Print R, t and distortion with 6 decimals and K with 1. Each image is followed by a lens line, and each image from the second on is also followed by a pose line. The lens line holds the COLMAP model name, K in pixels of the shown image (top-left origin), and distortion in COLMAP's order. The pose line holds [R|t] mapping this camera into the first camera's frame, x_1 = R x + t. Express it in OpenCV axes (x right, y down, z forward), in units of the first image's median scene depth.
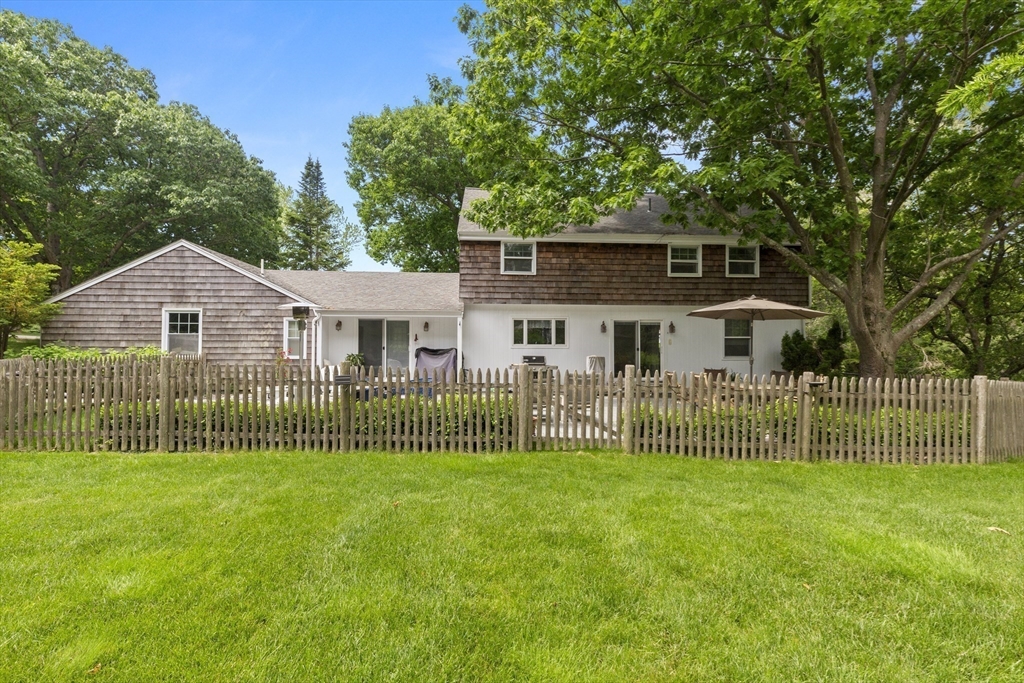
lens RADIAL K [[469.9, 0, 509.5], [0, 469.9, 346.6], [0, 0, 1]] dist [0.004827, 0.000082]
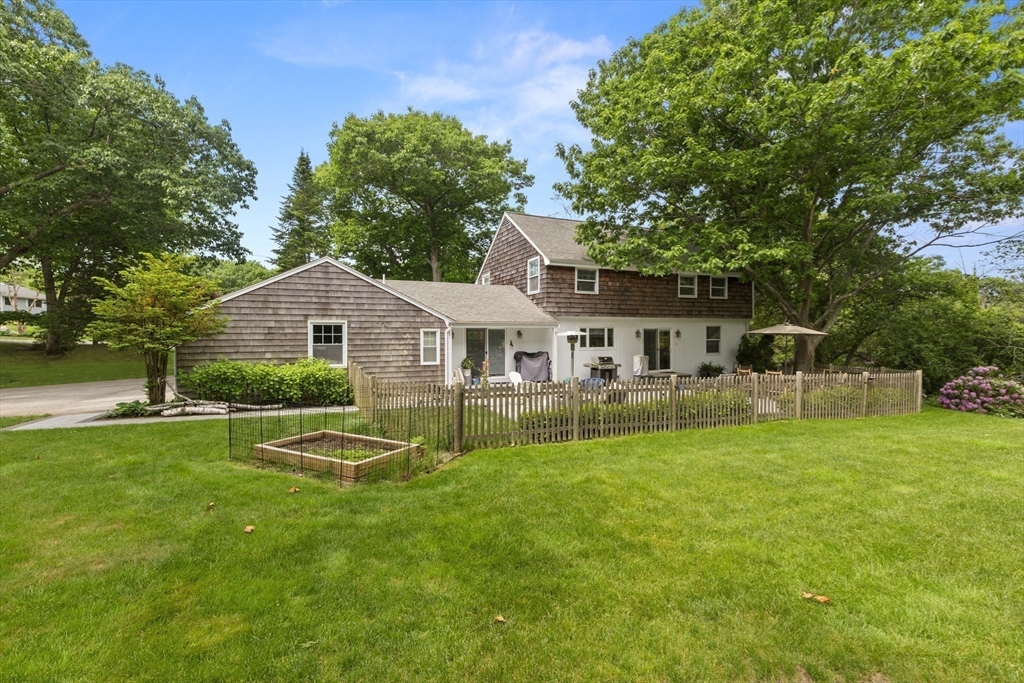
lens RADIAL K [[469.9, 0, 515.7], [0, 469.9, 341.9], [0, 0, 1]] dist [0.004827, 0.000082]
pose [[0.934288, -0.011764, 0.356326, -0.625199], [0.002211, 0.999627, 0.027205, -0.056326], [-0.356513, -0.024629, 0.933966, -0.139371]]
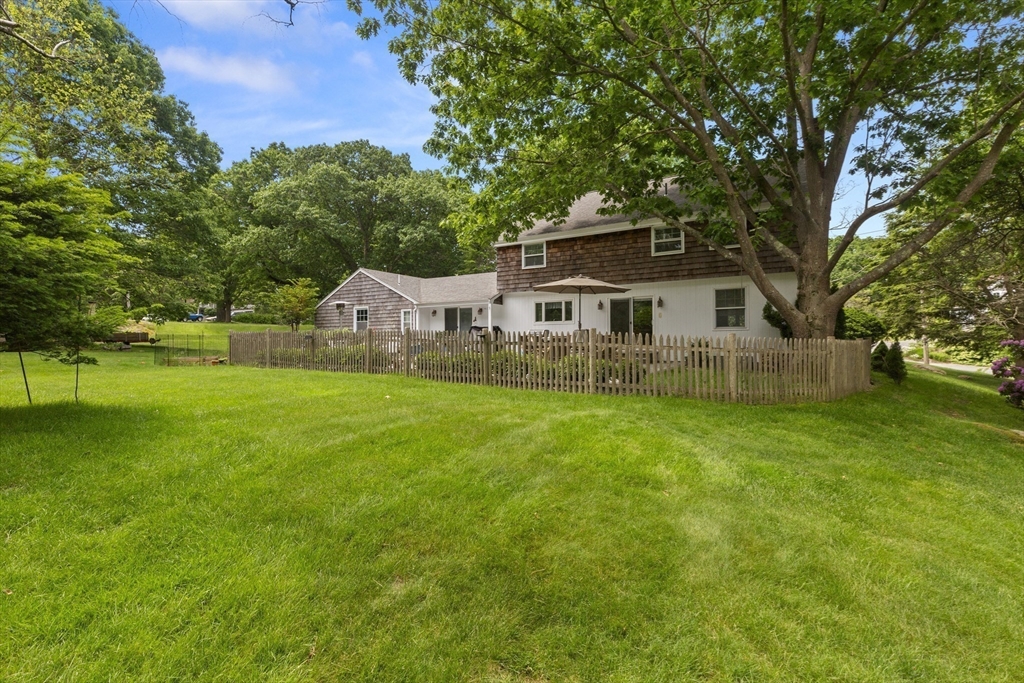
lens RADIAL K [[469.9, 0, 510.3], [0, 469.9, 340.0], [0, 0, 1]] dist [0.004827, 0.000082]
pose [[0.814673, -0.009656, -0.579840, 0.718912], [0.014771, 0.999882, 0.004101, 0.039889], [0.579733, -0.011906, 0.814720, -0.101607]]
